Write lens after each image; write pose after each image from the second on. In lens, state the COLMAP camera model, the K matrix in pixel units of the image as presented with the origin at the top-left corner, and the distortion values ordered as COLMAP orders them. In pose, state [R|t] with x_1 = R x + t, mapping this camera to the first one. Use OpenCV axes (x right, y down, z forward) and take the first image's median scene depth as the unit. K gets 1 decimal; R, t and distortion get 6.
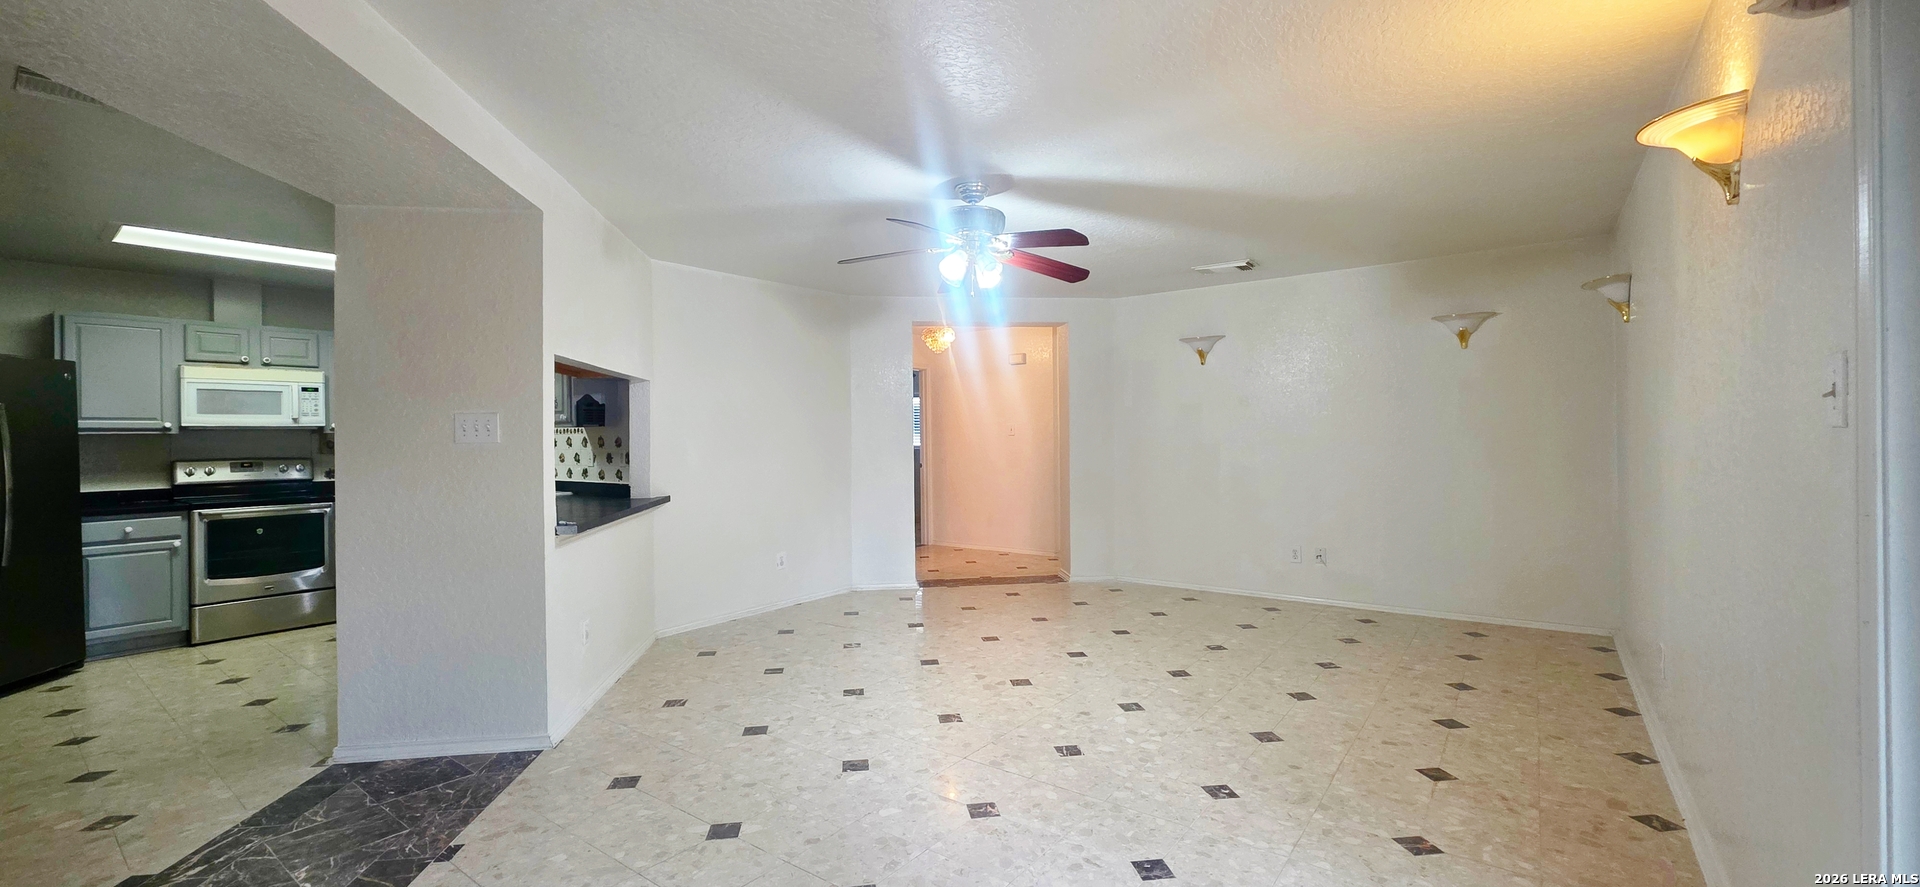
lens RADIAL K [[780.4, 0, 960.0], [0, 780.4, 443.5], [0, 0, 1]] dist [-0.001002, -0.000321]
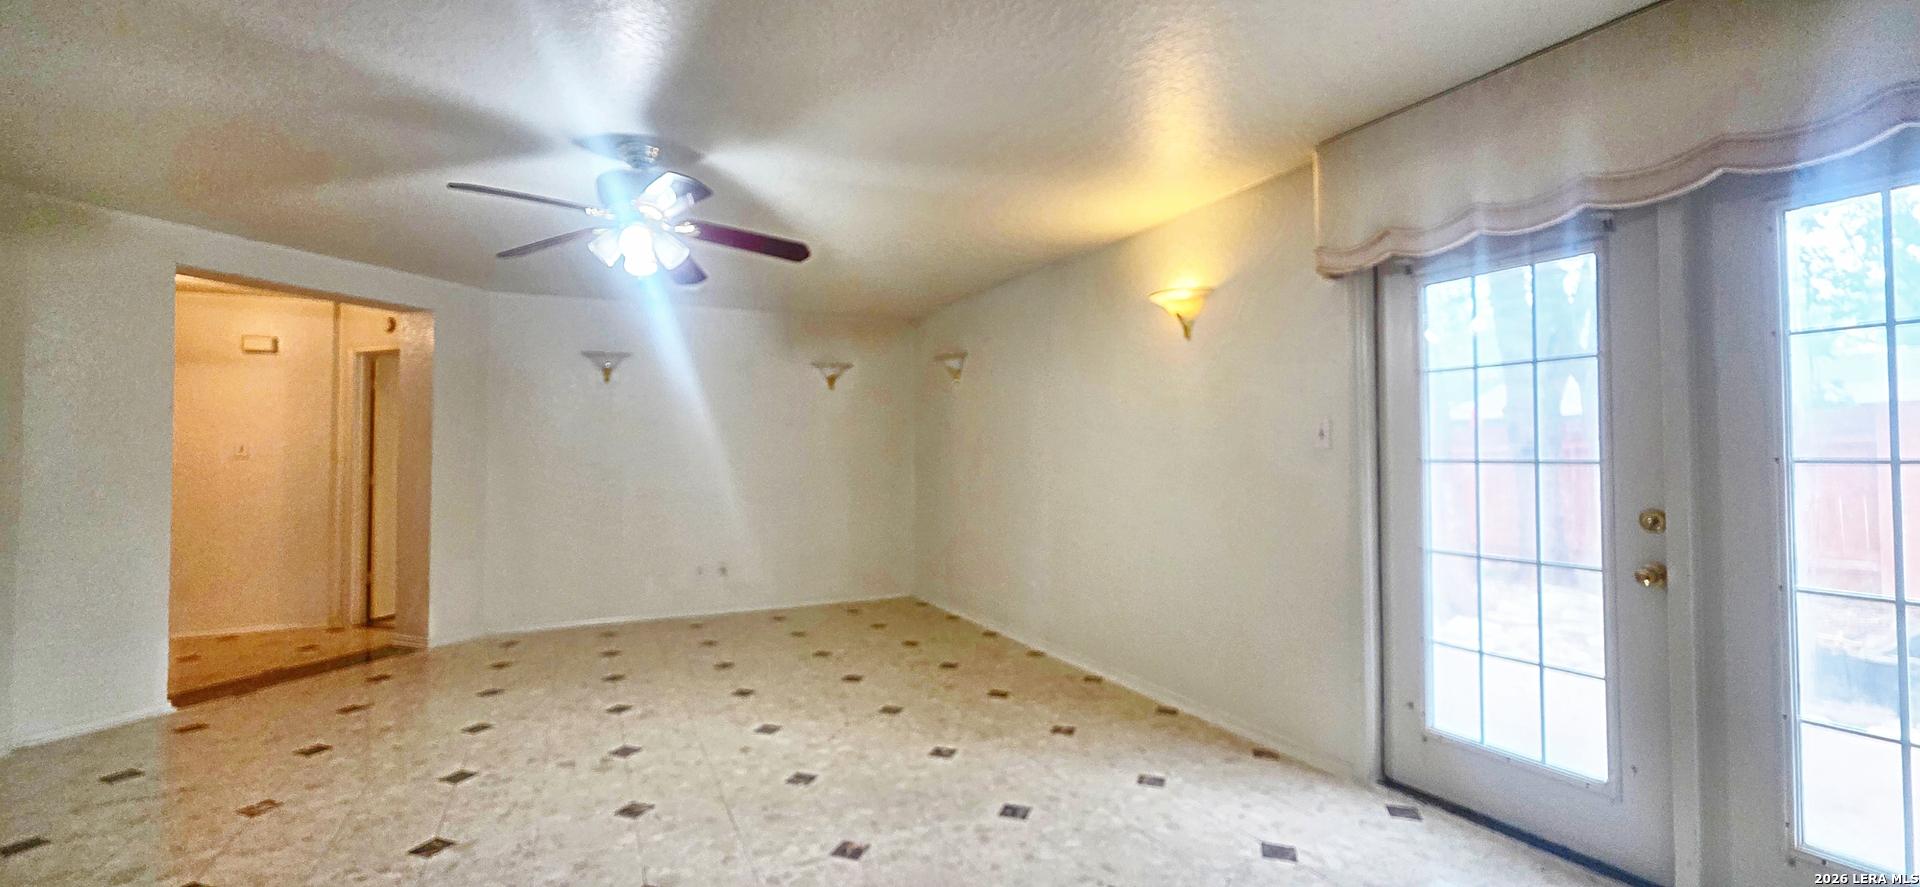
lens RADIAL K [[780.4, 0, 960.0], [0, 780.4, 443.5], [0, 0, 1]] dist [-0.001002, -0.000321]
pose [[0.448386, 0.021992, 0.893570, -0.625440], [0.008969, 0.999536, -0.029101, 0.007288], [-0.893795, 0.021063, 0.447980, 0.369931]]
